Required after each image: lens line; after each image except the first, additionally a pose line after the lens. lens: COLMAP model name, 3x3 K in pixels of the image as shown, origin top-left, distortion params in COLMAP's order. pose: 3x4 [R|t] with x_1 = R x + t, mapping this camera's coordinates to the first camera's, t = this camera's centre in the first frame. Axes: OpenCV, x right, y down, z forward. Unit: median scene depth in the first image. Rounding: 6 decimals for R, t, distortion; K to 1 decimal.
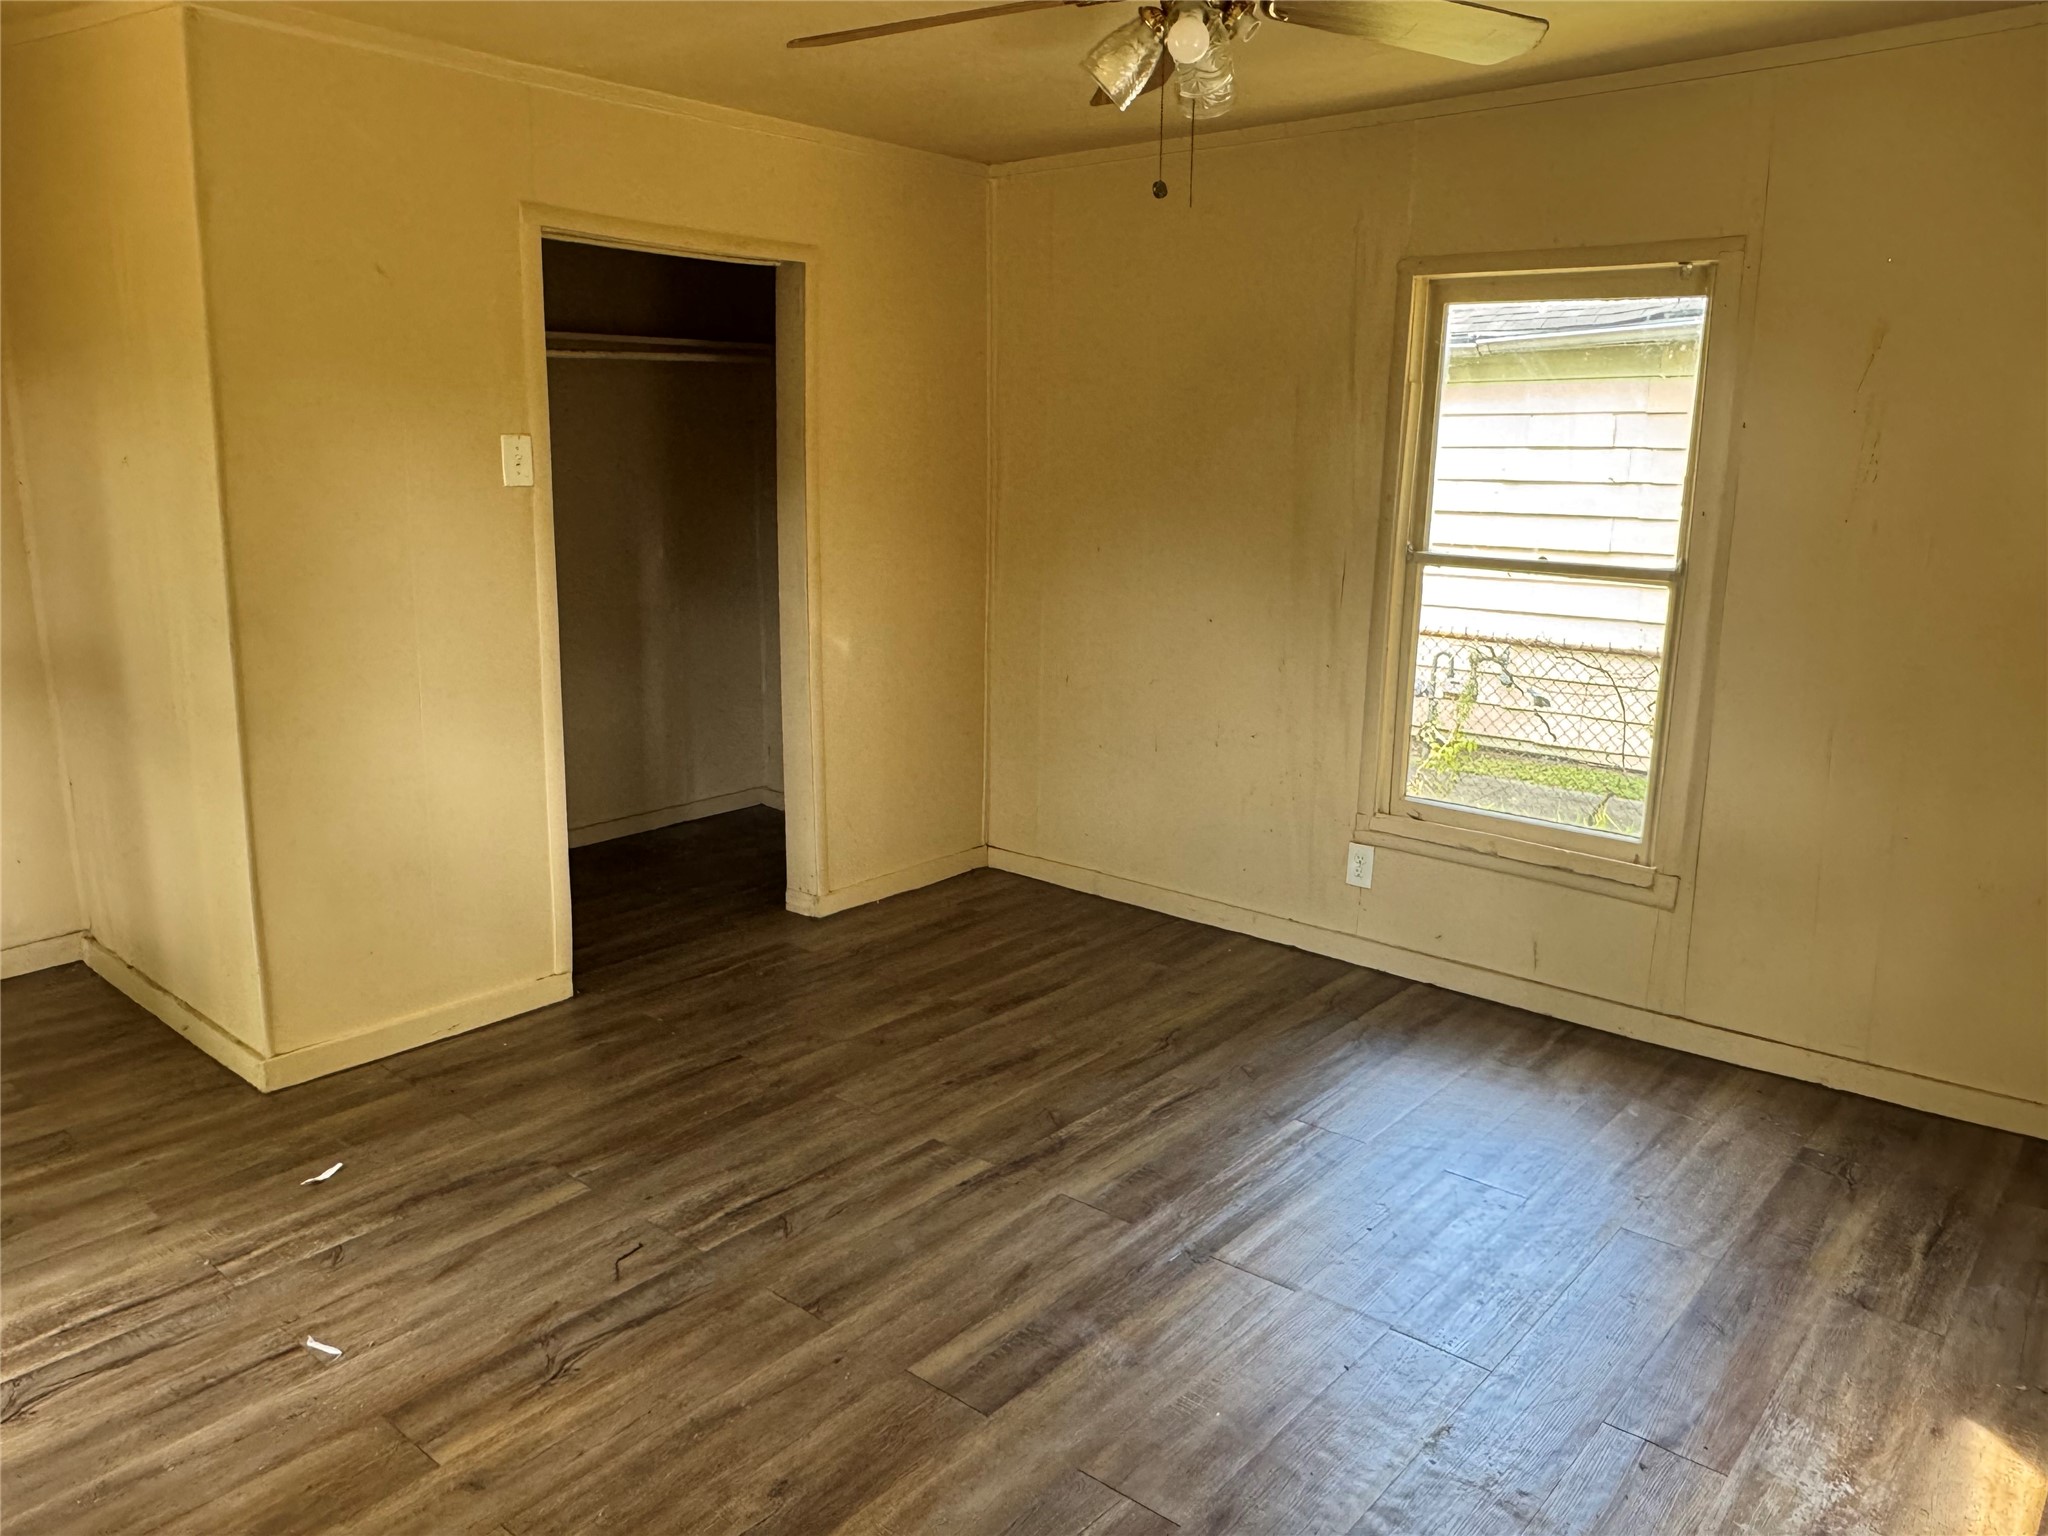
lens RADIAL K [[1463.6, 0, 1024.0], [0, 1463.6, 768.0], [0, 0, 1]] dist [-0.002407, 0.001022]
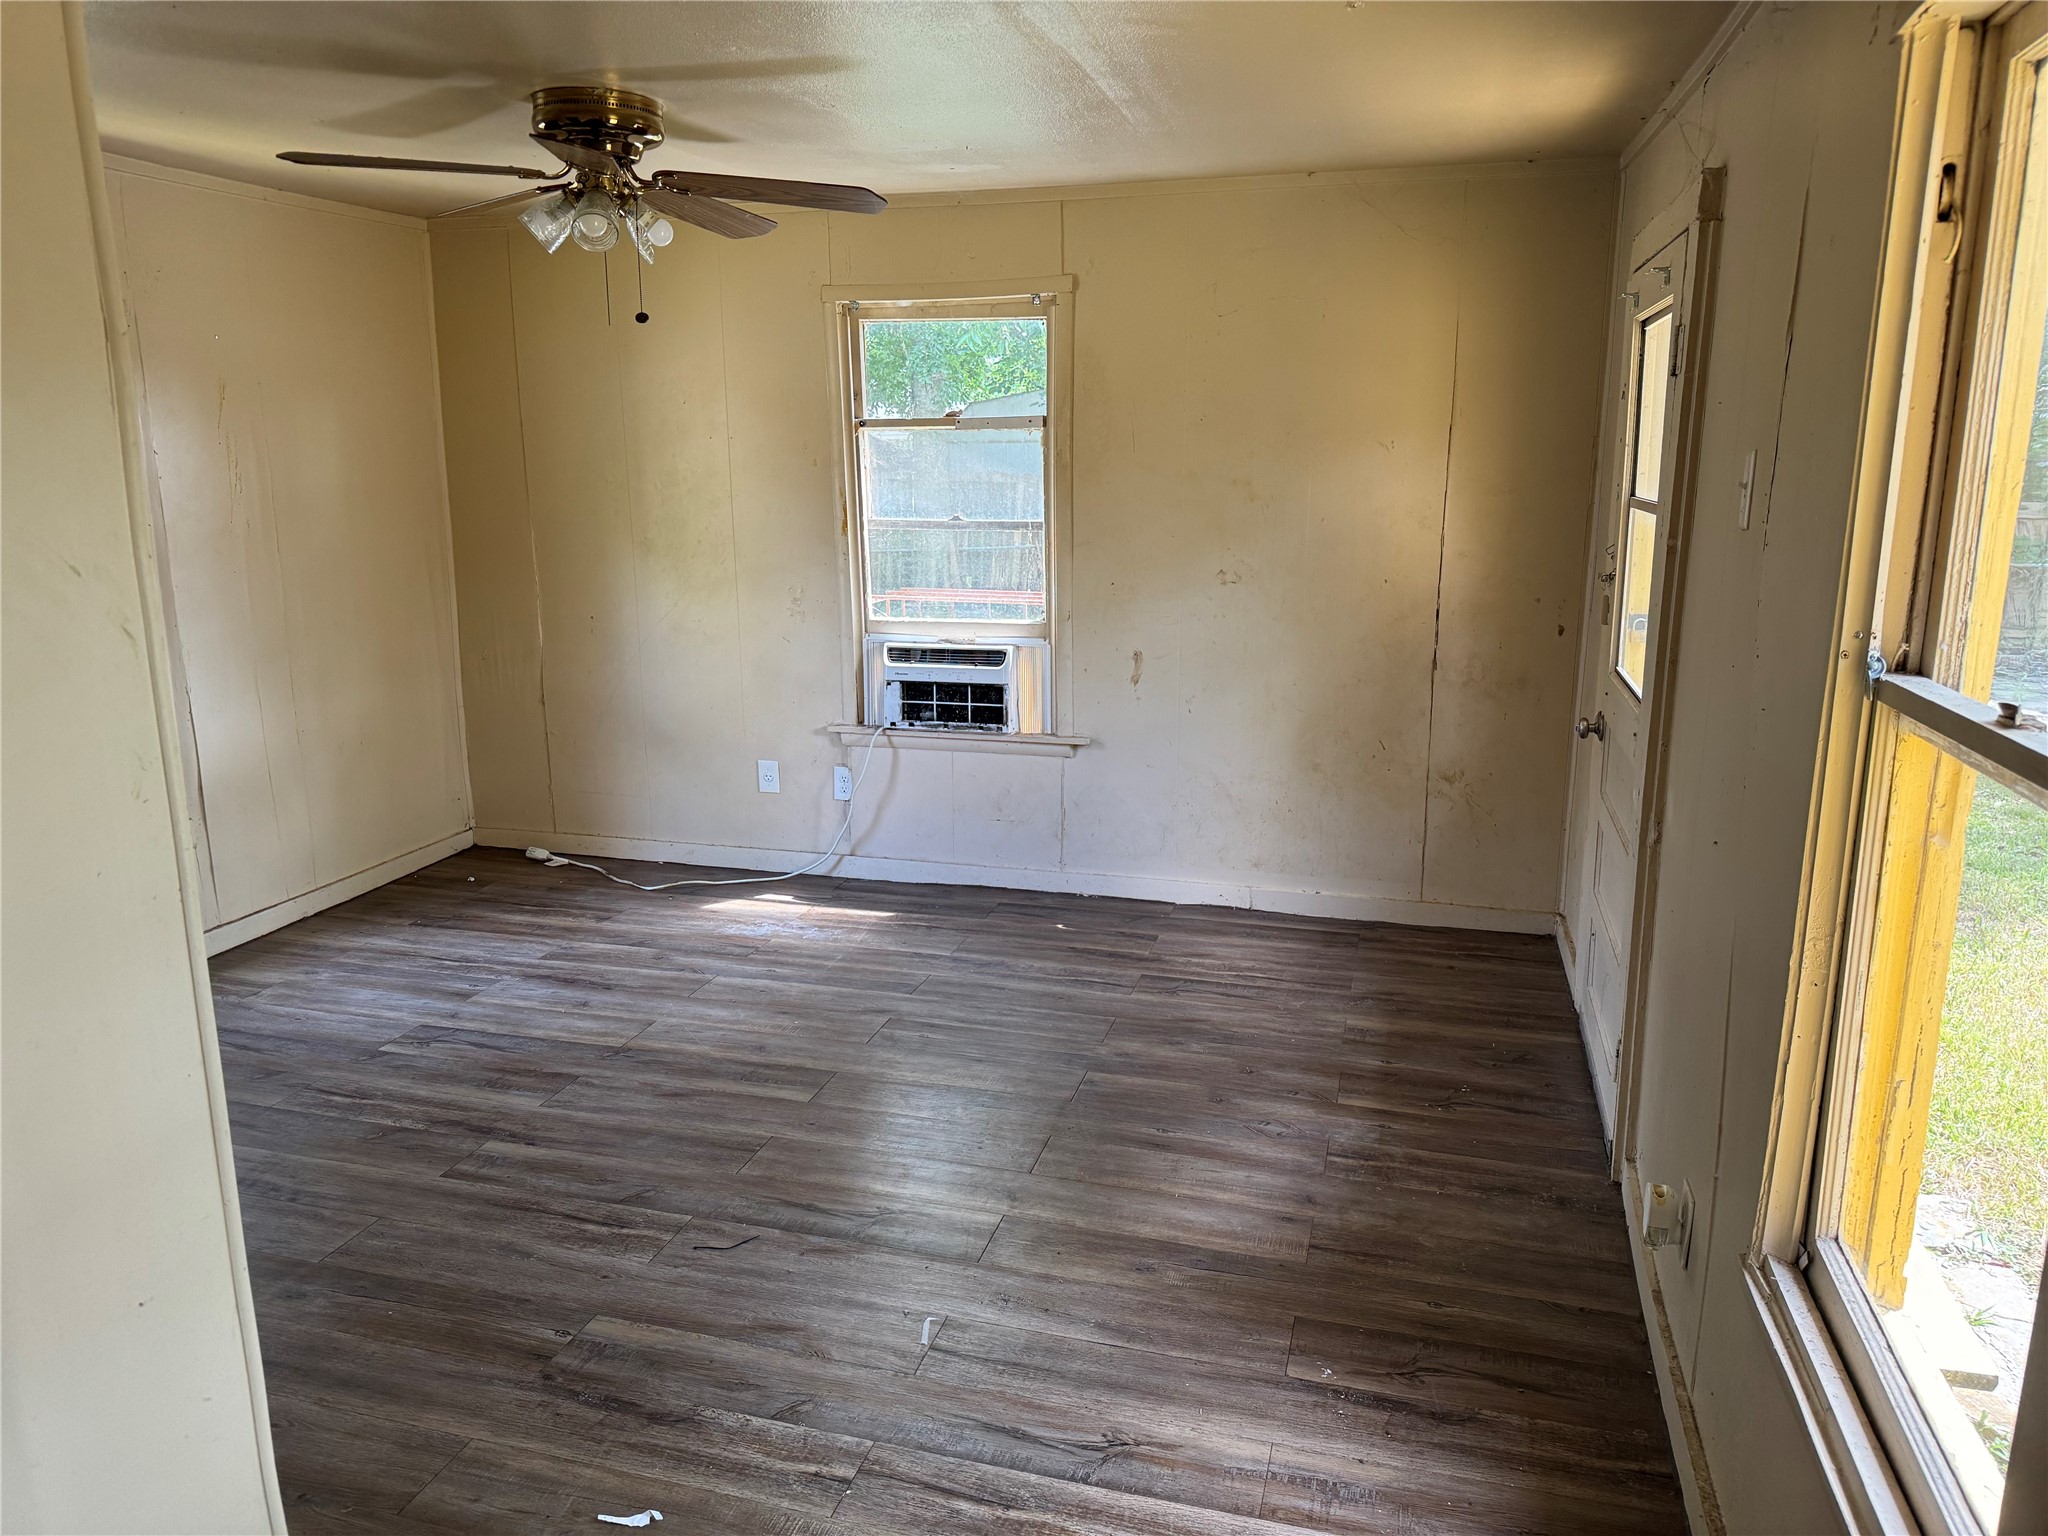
lens RADIAL K [[1435.9, 0, 1025.0], [0, 1435.9, 720.4], [0, 0, 1]] dist [0.121261, -0.173531]
pose [[-0.421319, -0.172087, 0.890436, -1.247657], [0.181048, 0.946110, 0.268511, -0.278838], [-0.888657, 0.274340, -0.367458, 1.077591]]
